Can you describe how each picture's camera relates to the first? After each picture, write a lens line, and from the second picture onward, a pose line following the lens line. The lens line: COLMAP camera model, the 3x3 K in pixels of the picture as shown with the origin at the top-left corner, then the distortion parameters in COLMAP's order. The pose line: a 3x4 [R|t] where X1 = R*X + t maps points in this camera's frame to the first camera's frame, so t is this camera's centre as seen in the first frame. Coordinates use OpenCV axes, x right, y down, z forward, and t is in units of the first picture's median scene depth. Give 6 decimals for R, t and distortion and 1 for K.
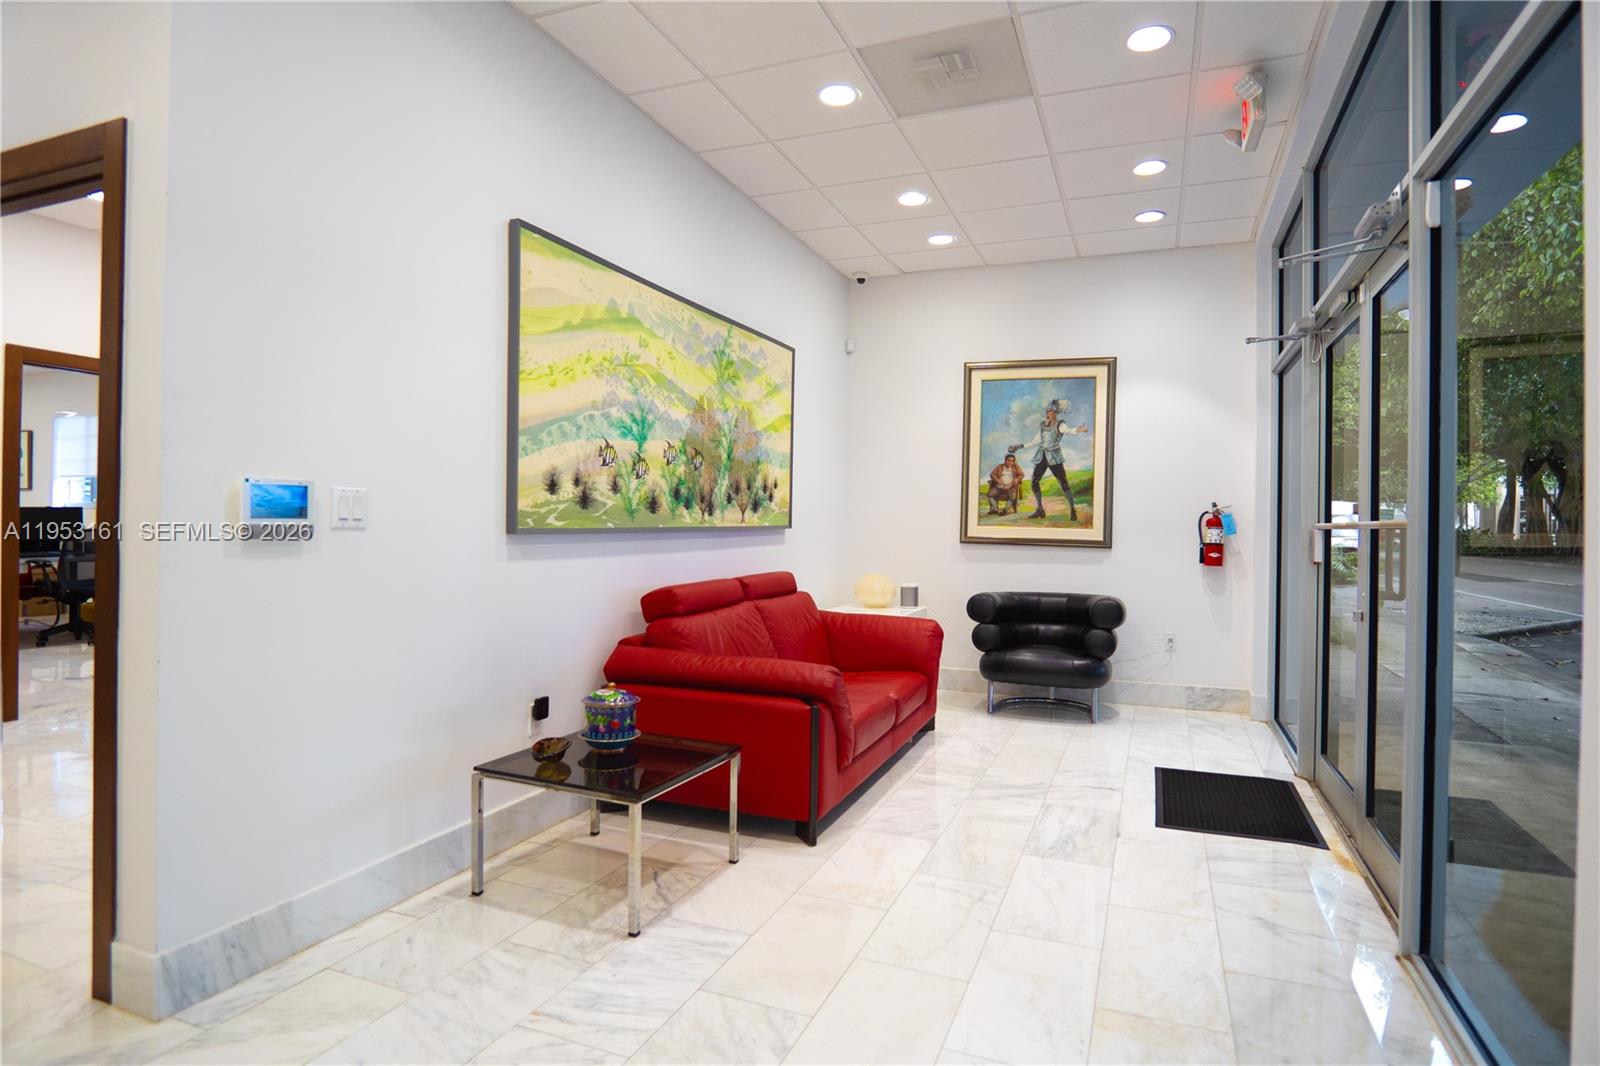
lens RADIAL K [[859.9, 0, 804.8], [0, 859.9, 529.2], [0, 0, 1]] dist [-0.034218, 0.002966]
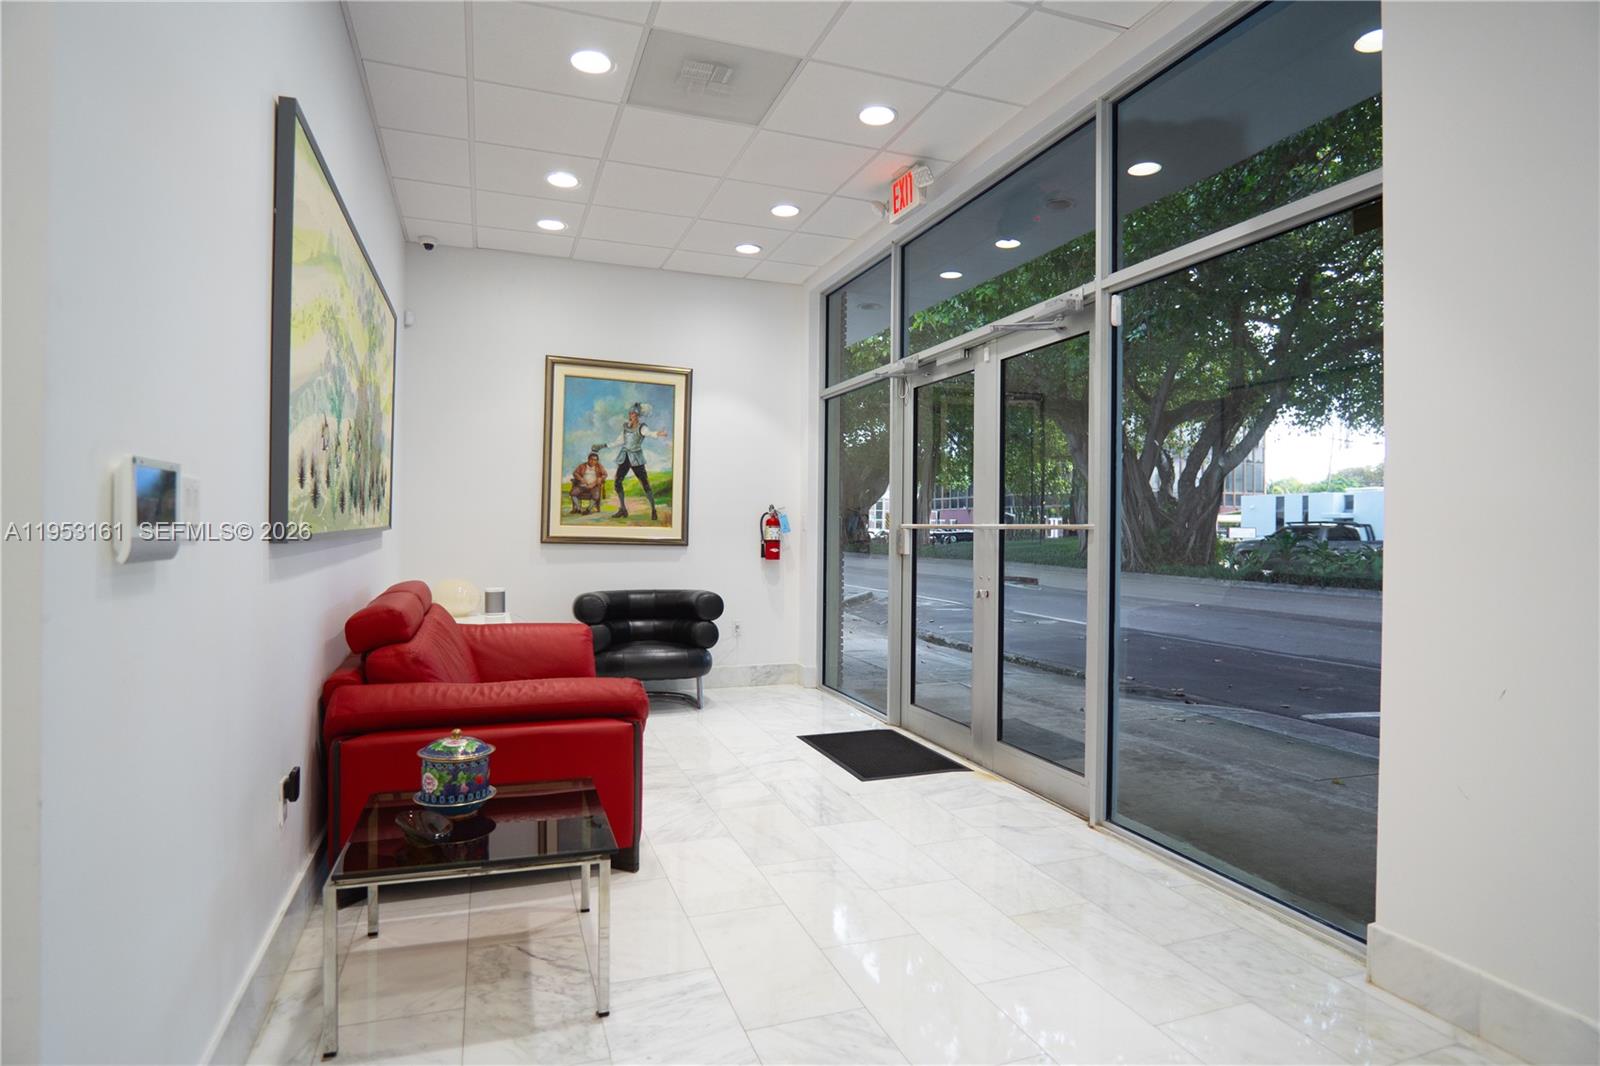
lens RADIAL K [[859.9, 0, 806.2], [0, 859.9, 531.4], [0, 0, 1]] dist [-0.034218, 0.002966]
pose [[0.736775, -0.007042, 0.676101, -0.263998], [0.001515, 0.999960, 0.008764, -0.005235], [-0.676136, -0.005433, 0.736757, 0.102984]]
